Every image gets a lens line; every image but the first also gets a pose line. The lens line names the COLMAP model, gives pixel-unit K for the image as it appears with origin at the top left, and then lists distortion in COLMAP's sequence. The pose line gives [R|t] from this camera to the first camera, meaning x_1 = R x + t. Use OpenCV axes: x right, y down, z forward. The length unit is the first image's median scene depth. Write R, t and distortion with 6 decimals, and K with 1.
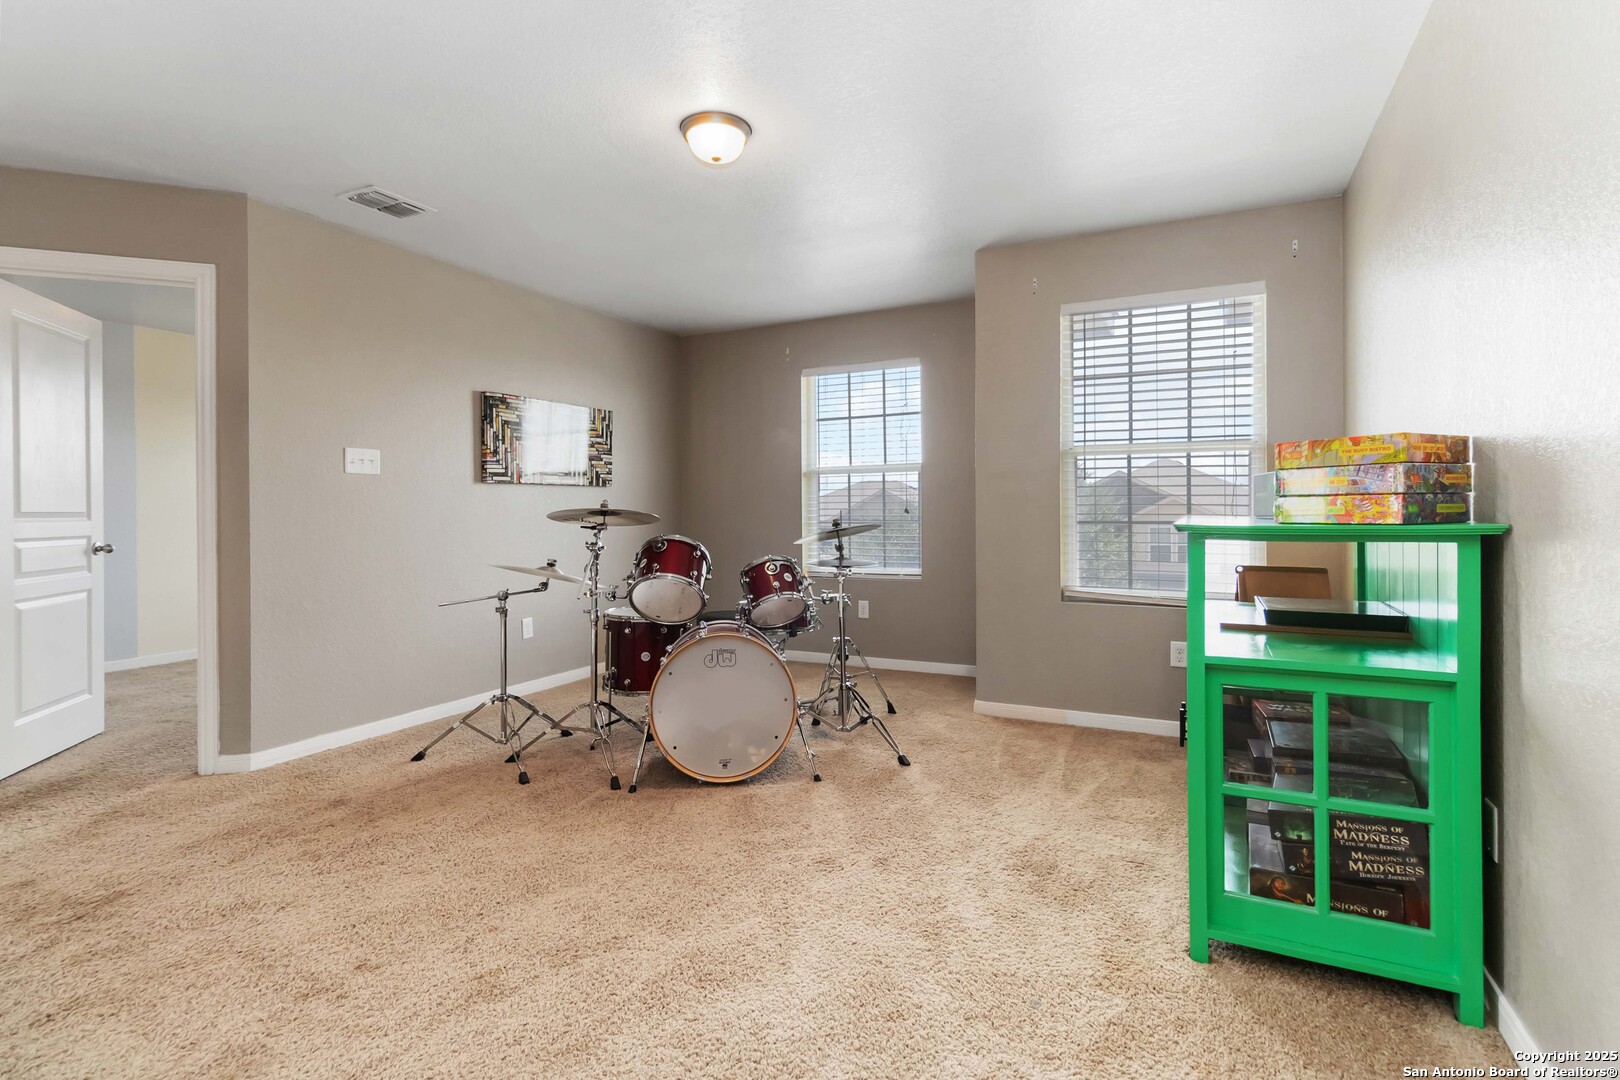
lens RADIAL K [[762.9, 0, 817.6], [0, 762.9, 508.5], [0, 0, 1]] dist [0.002136, -0.000066]
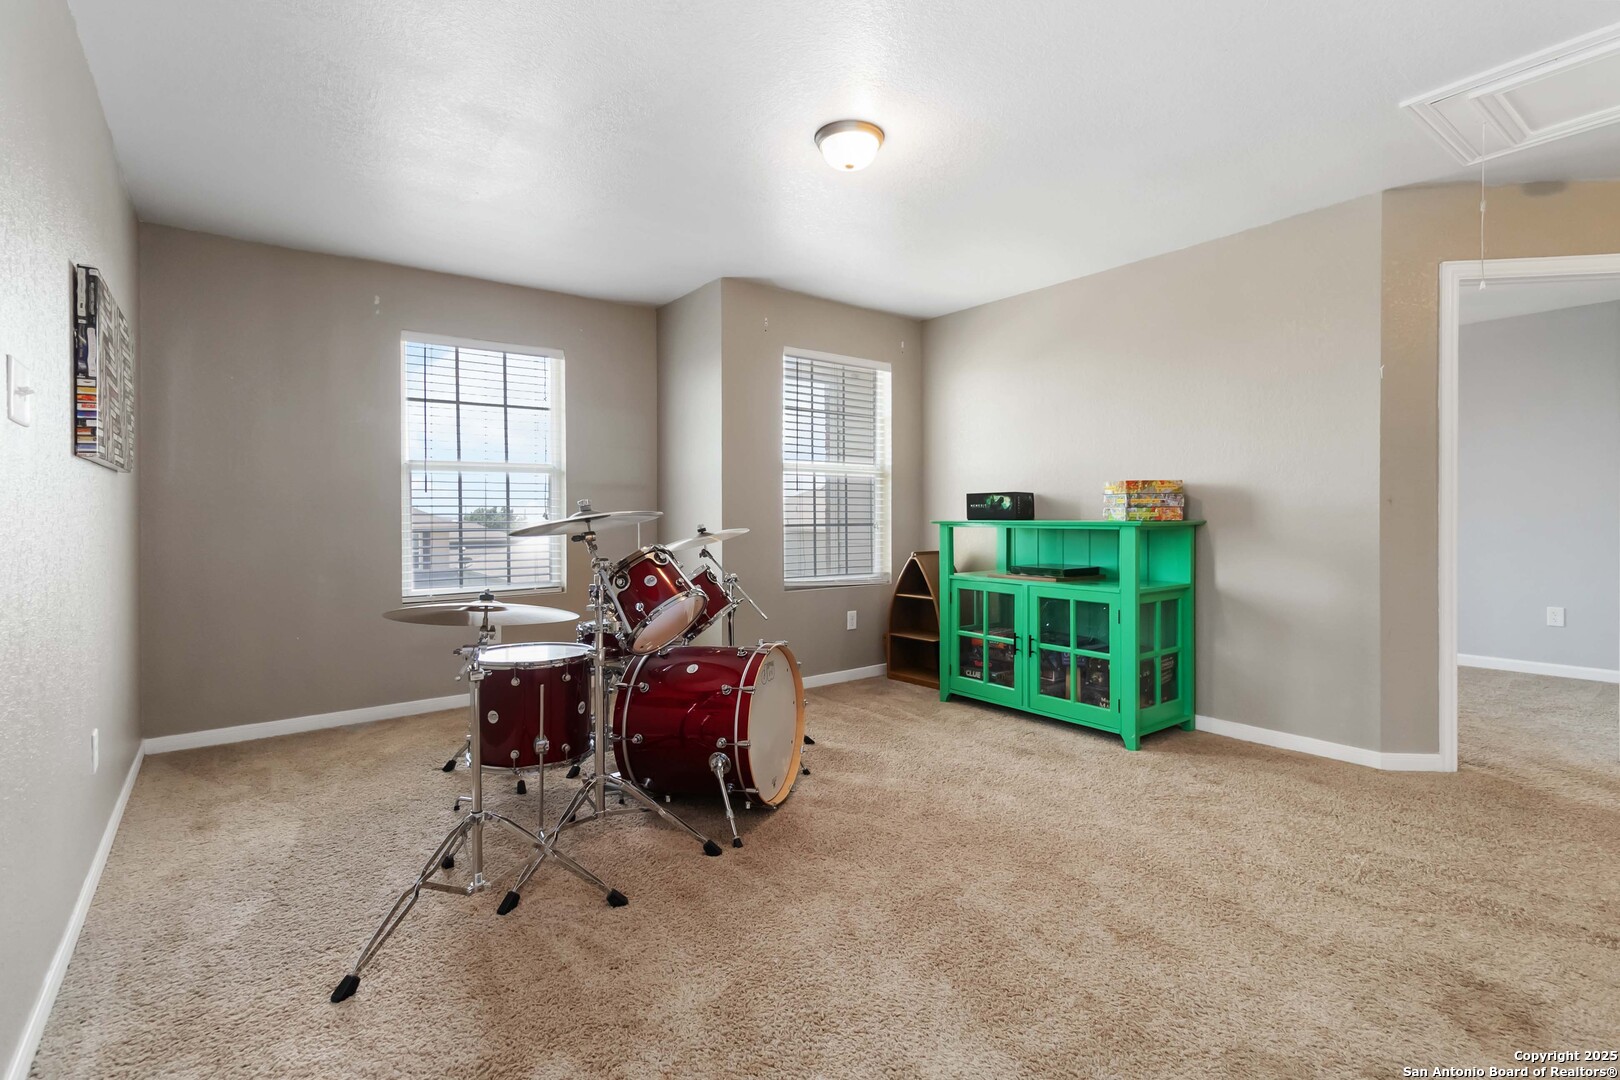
lens RADIAL K [[762.9, 0, 817.6], [0, 762.9, 508.5], [0, 0, 1]] dist [0.002136, -0.000066]
pose [[0.439534, 0.011739, 0.898149, -0.796899], [-0.001119, 0.999921, -0.012522, 0.006932], [-0.898225, 0.004499, 0.439512, 0.449669]]
